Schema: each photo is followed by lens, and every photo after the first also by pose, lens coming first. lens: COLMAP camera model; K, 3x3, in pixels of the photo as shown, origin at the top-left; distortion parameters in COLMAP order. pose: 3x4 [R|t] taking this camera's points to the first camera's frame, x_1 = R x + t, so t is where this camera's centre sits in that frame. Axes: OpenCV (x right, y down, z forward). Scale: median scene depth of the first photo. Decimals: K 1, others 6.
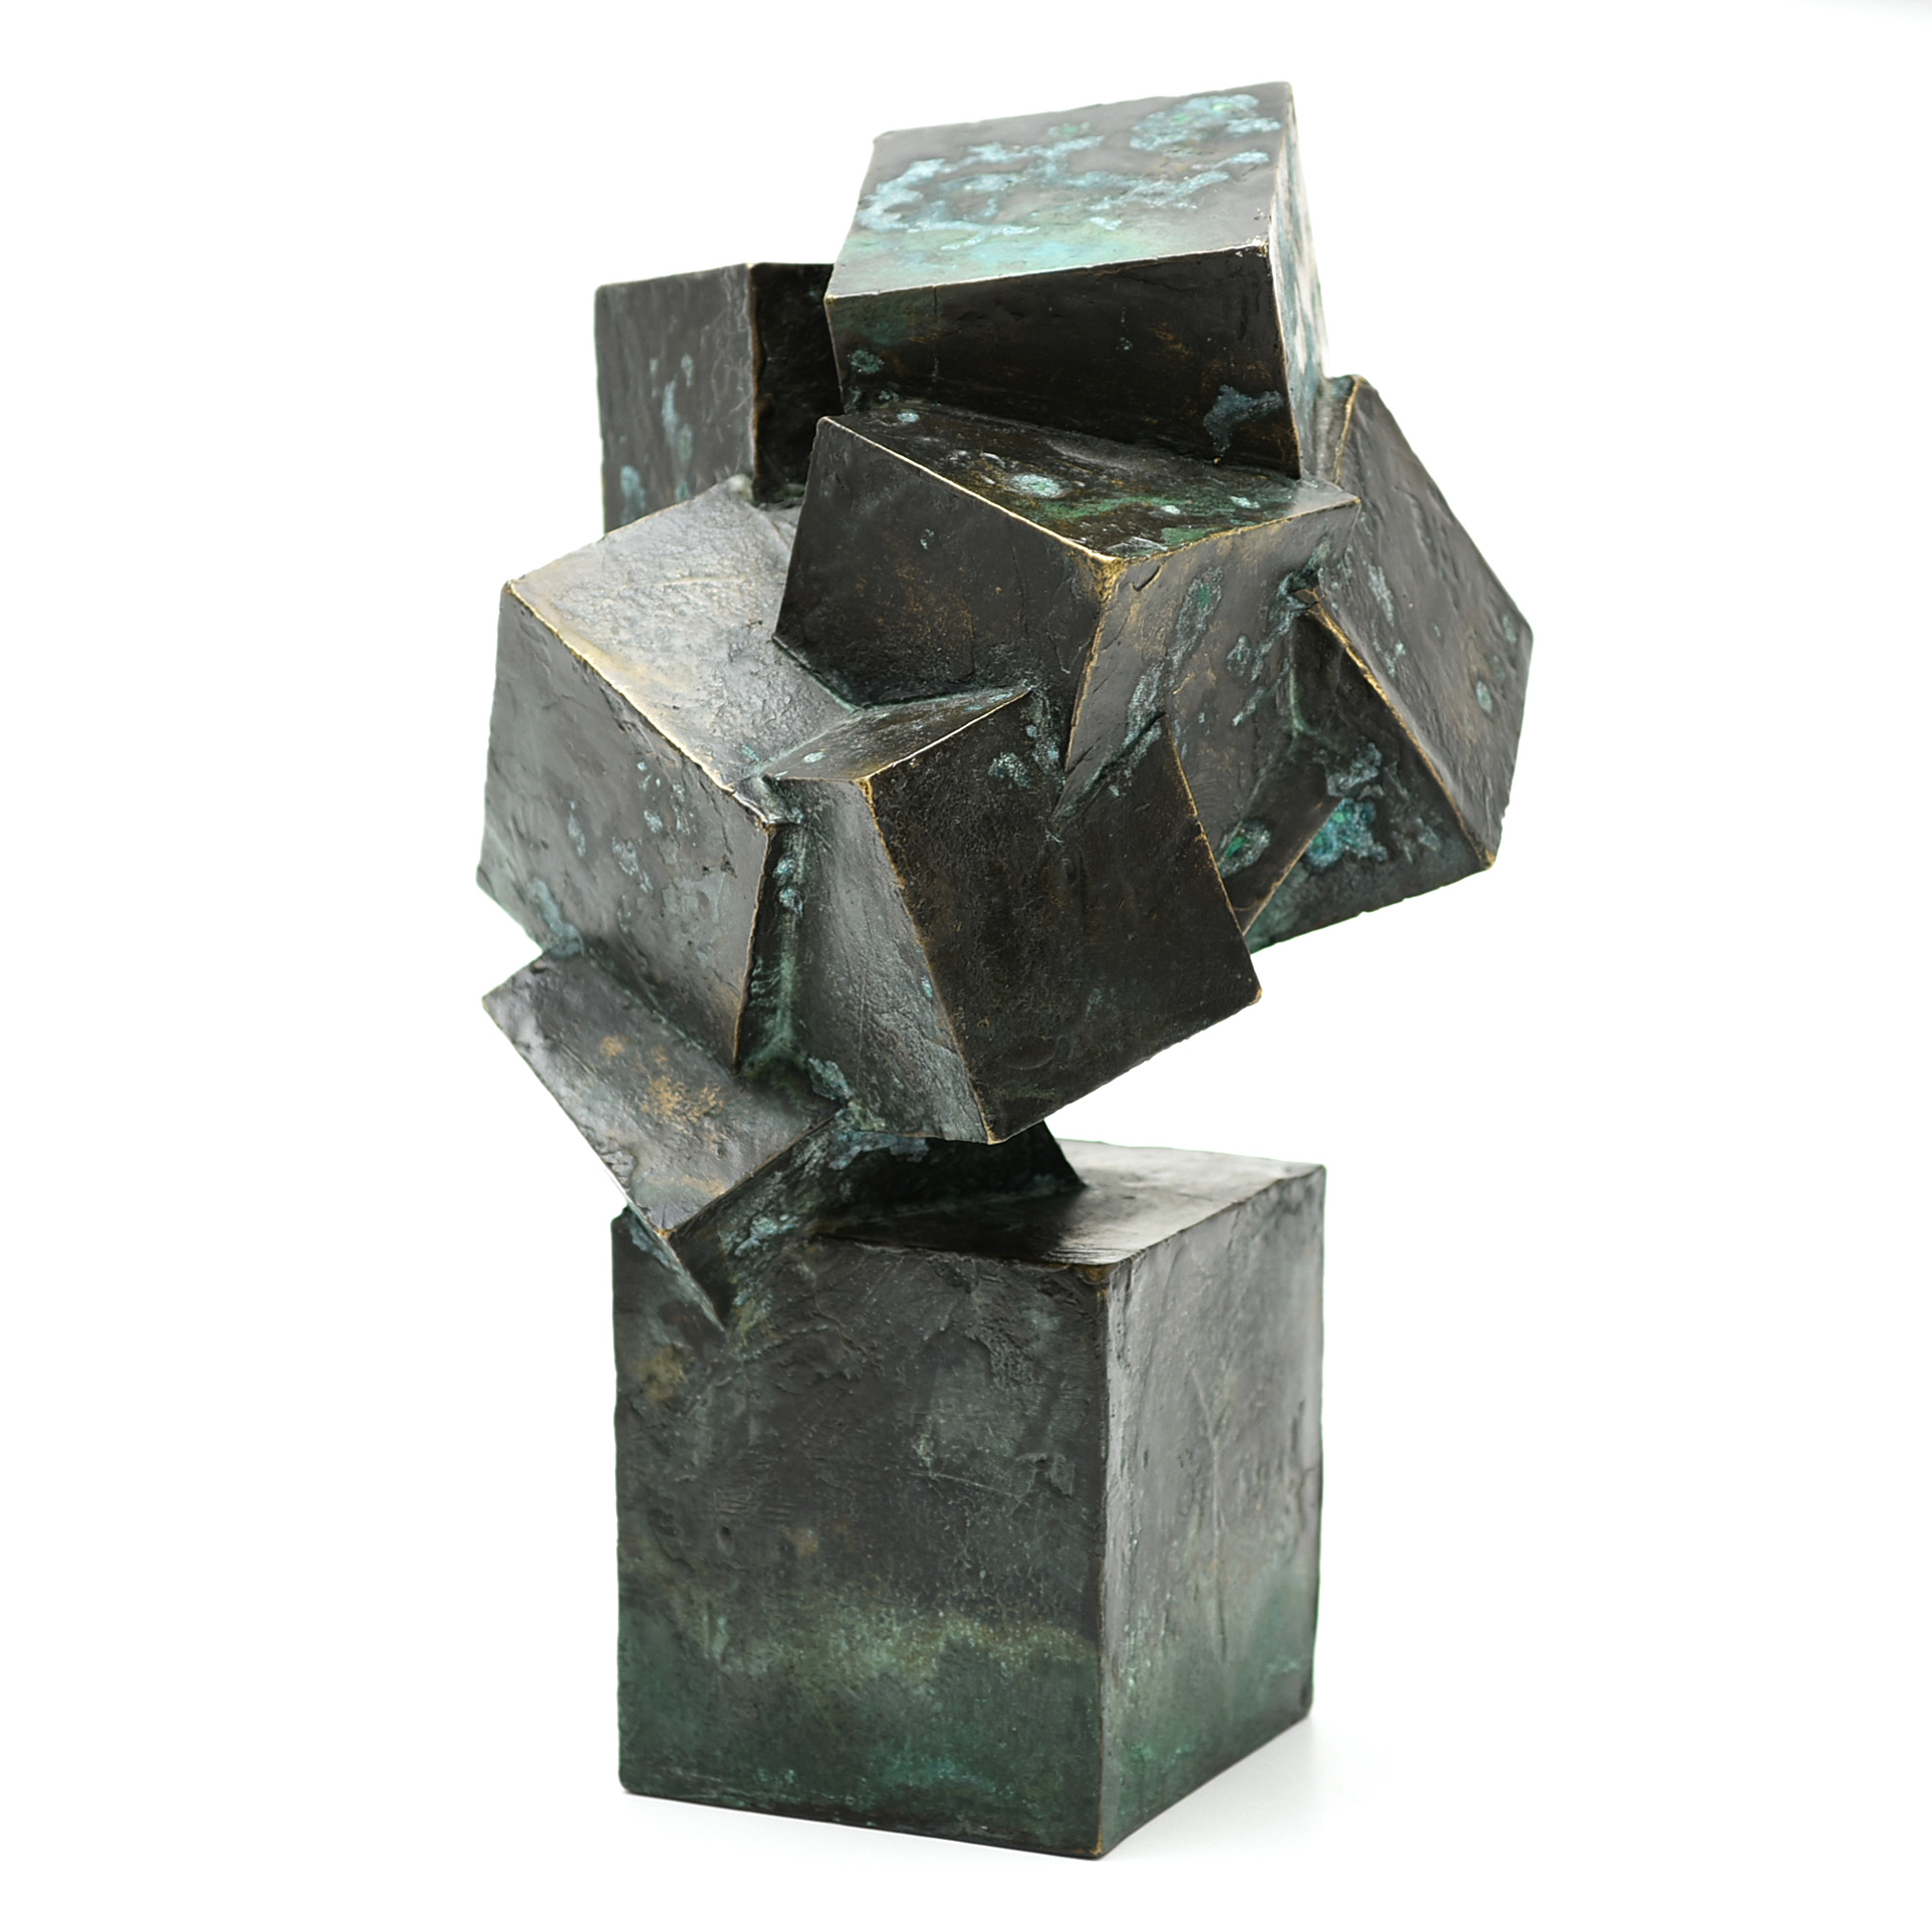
lens RADIAL K [[6481.2, 0, 964.9], [0, 6481.2, 960.2], [0, 0, 1]] dist [-0.029570, 0.000000]
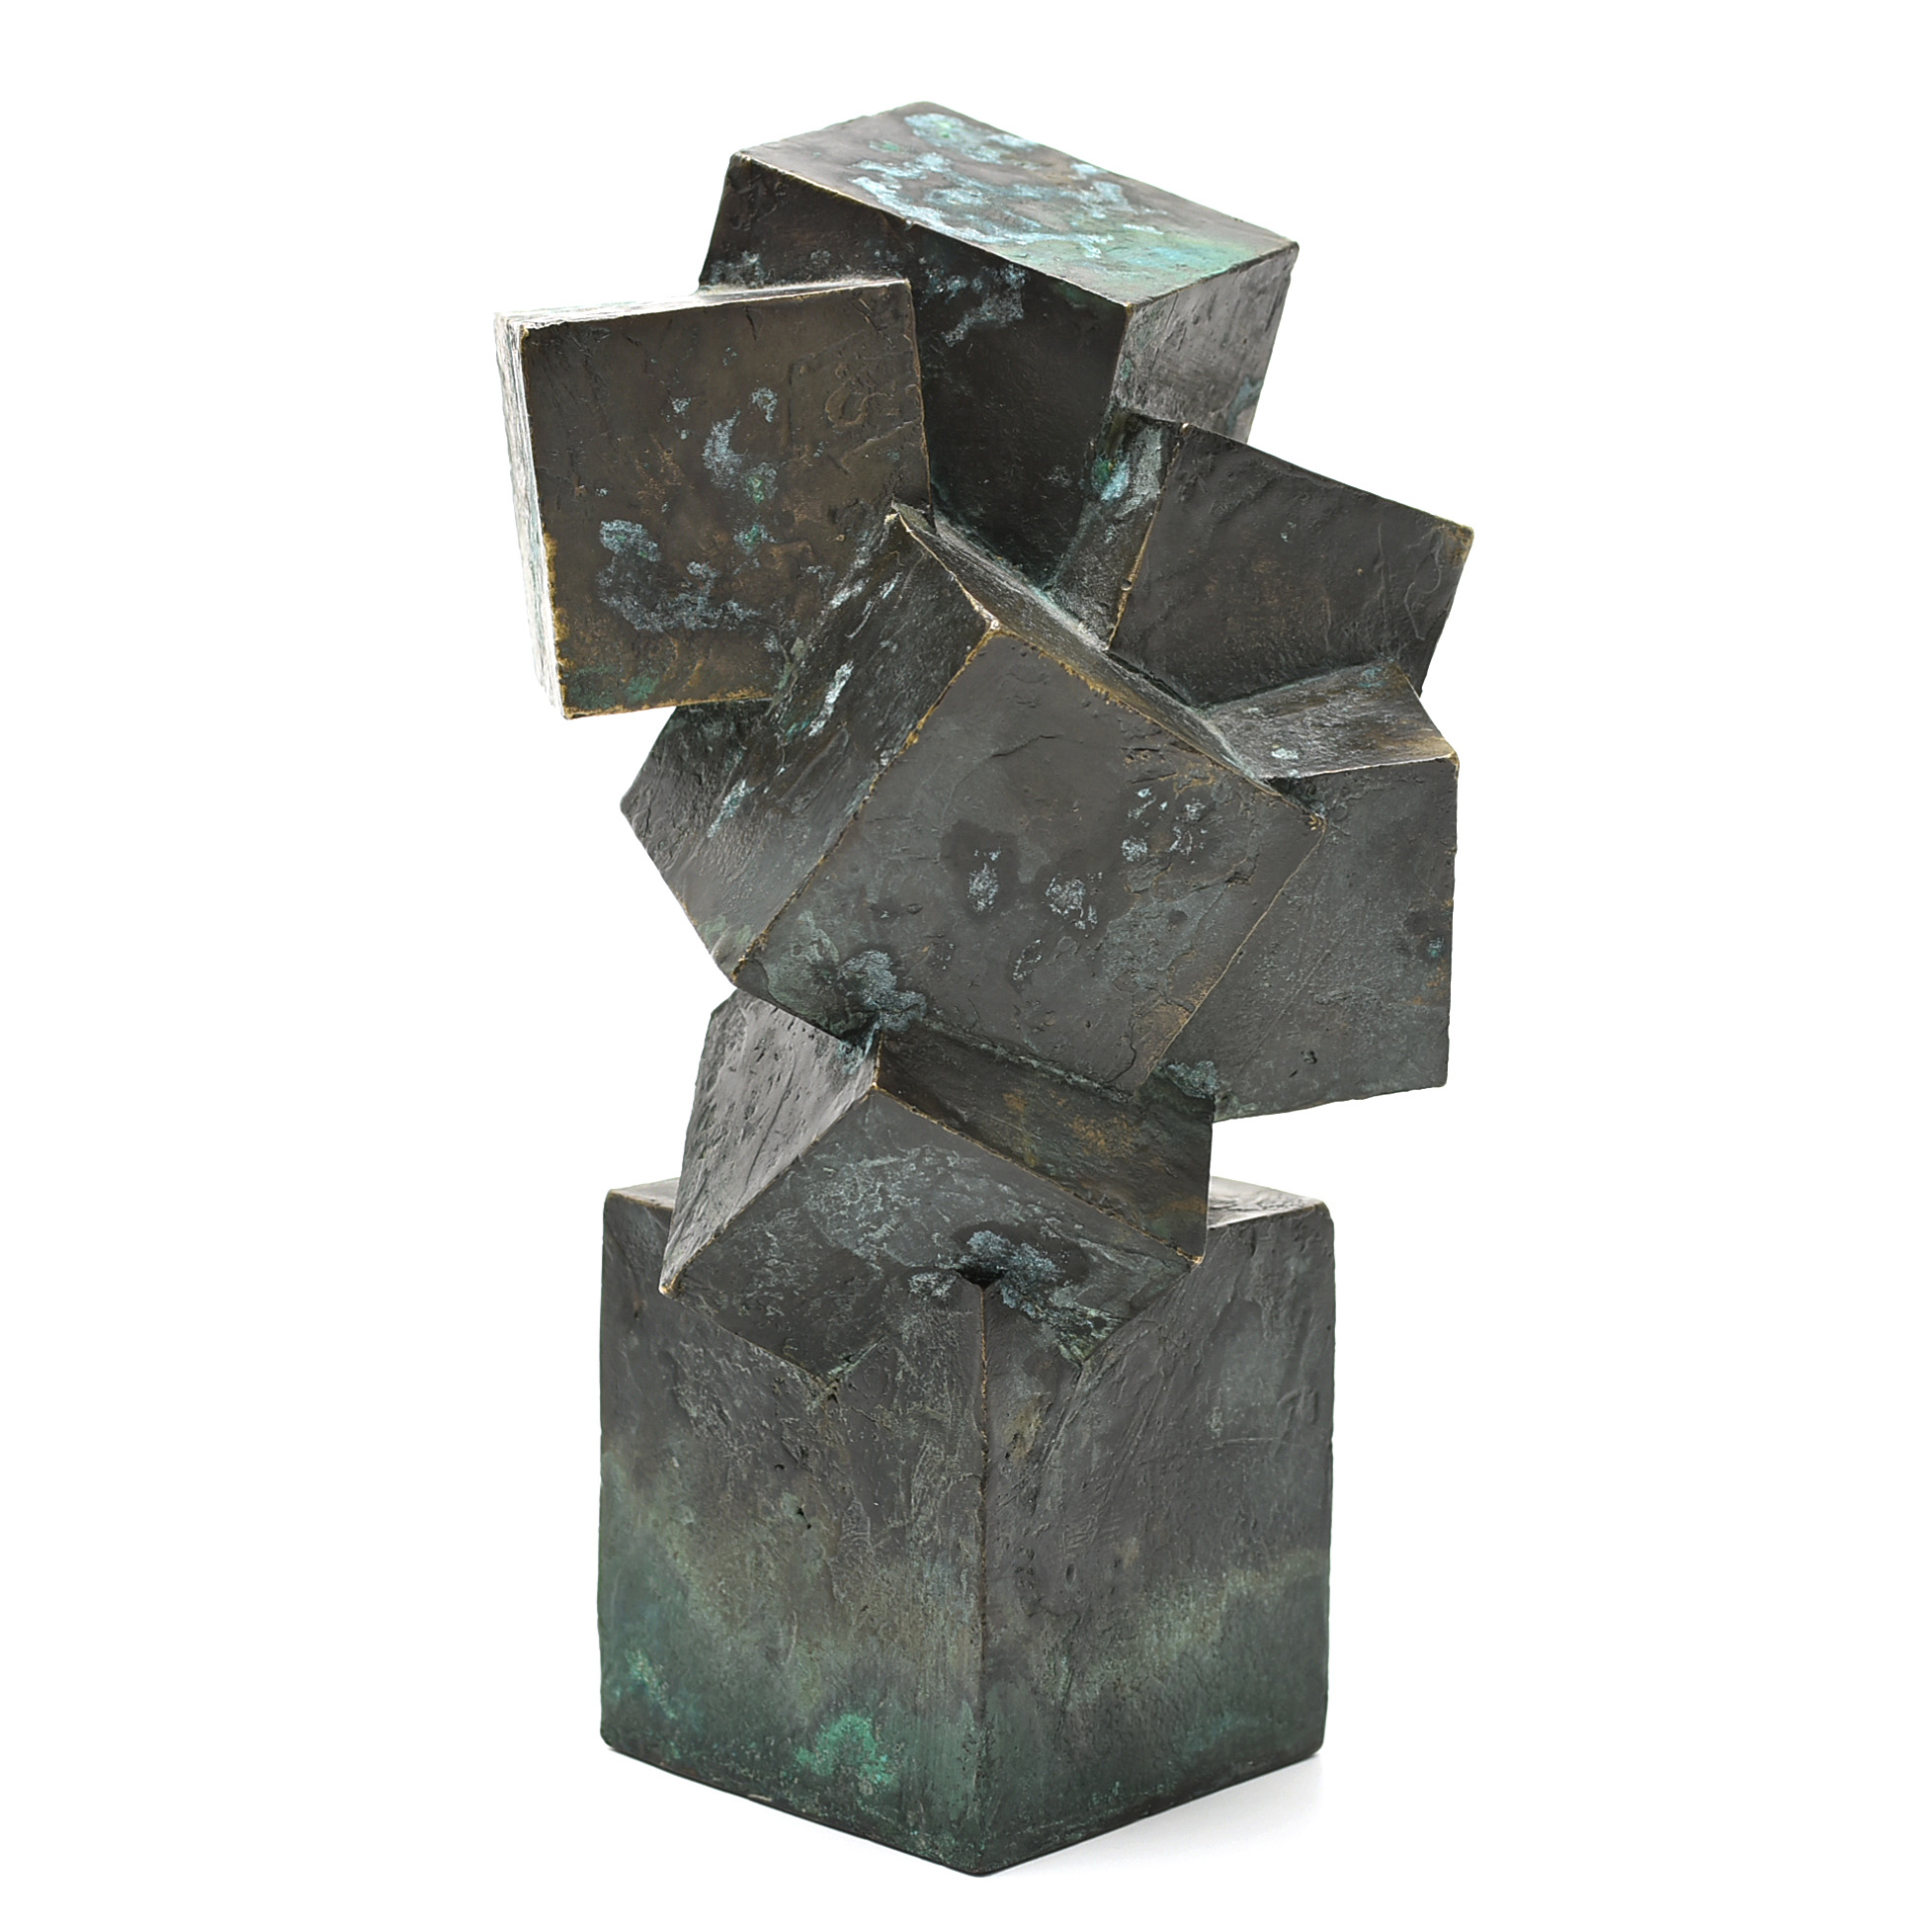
lens RADIAL K [[4974.4, 0, 1018.6], [0, 4974.4, 973.1], [0, 0, 1]] dist [-0.017402, 0.000000]
pose [[0.299235, -0.157082, 0.941161, -0.747546], [0.149822, 0.981856, 0.116240, -0.091178], [-0.942344, 0.106223, 0.317340, 0.768411]]
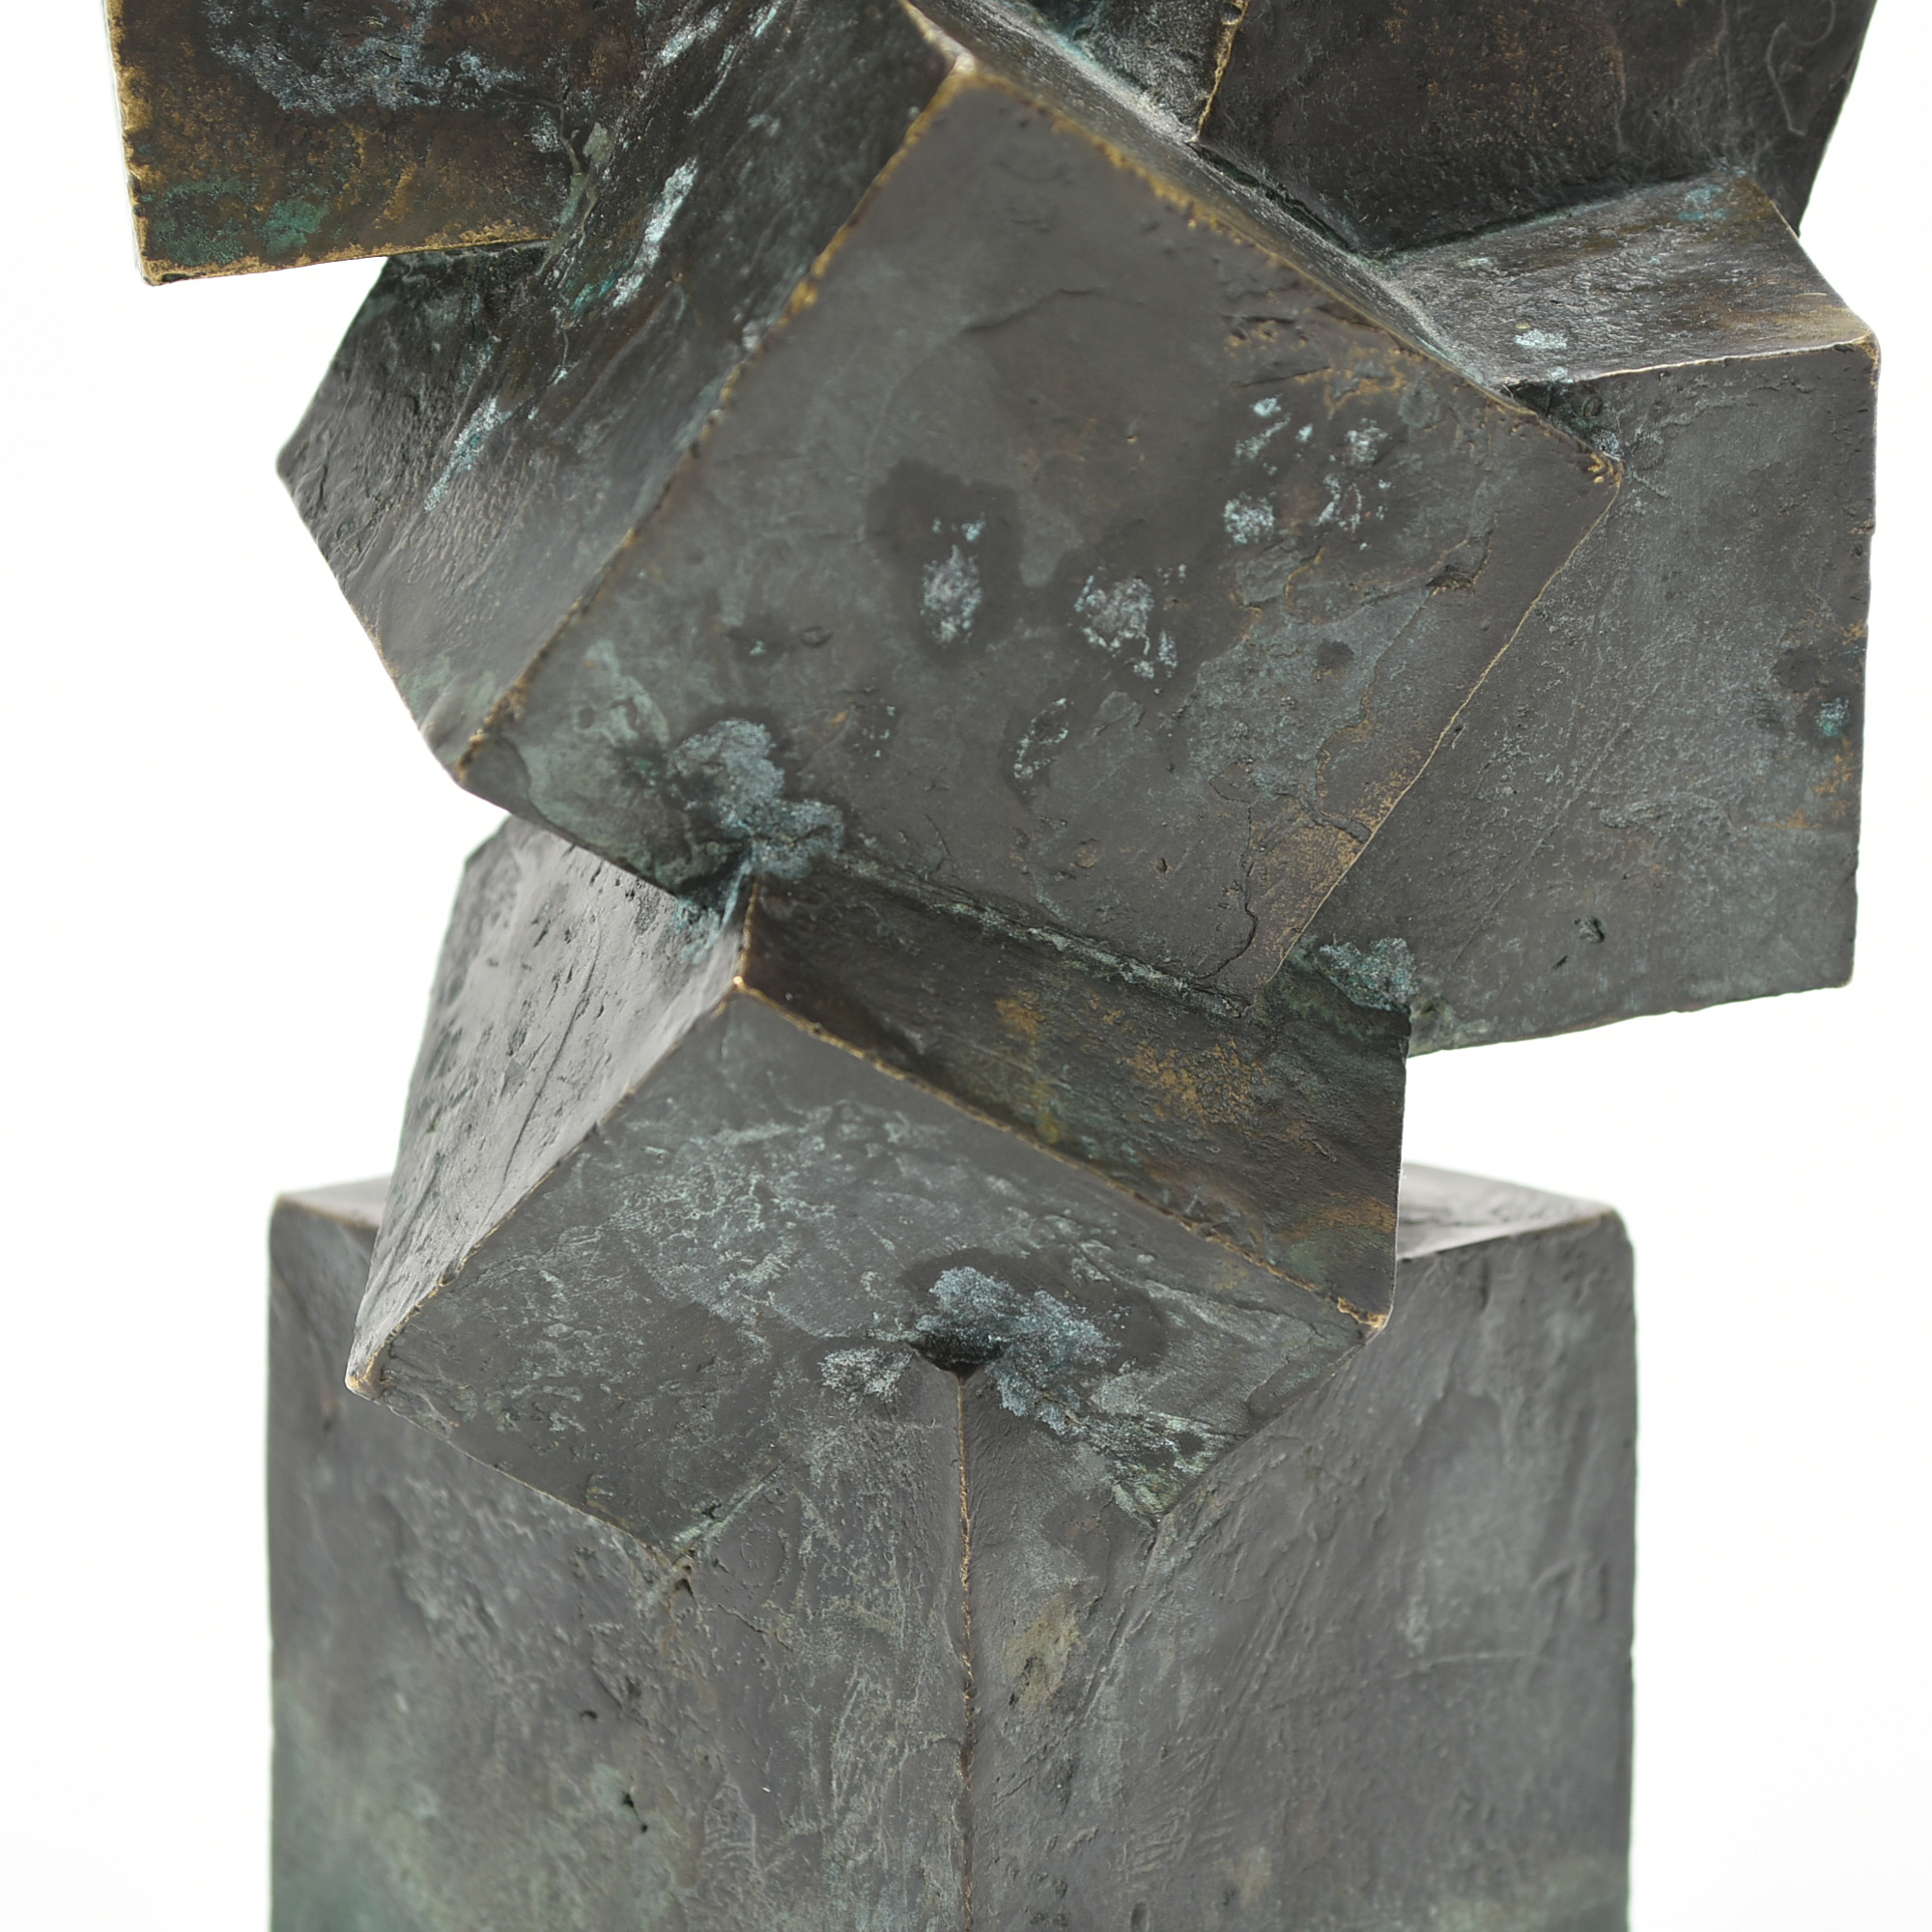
lens RADIAL K [[6481.2, 0, 964.5], [0, 6481.2, 969.7], [0, 0, 1]] dist [-0.029570, 0.000000]
pose [[0.325471, -0.167179, 0.930656, -0.515600], [0.160139, 0.979773, 0.119999, -0.049957], [-0.931893, 0.109978, 0.345659, 0.838251]]
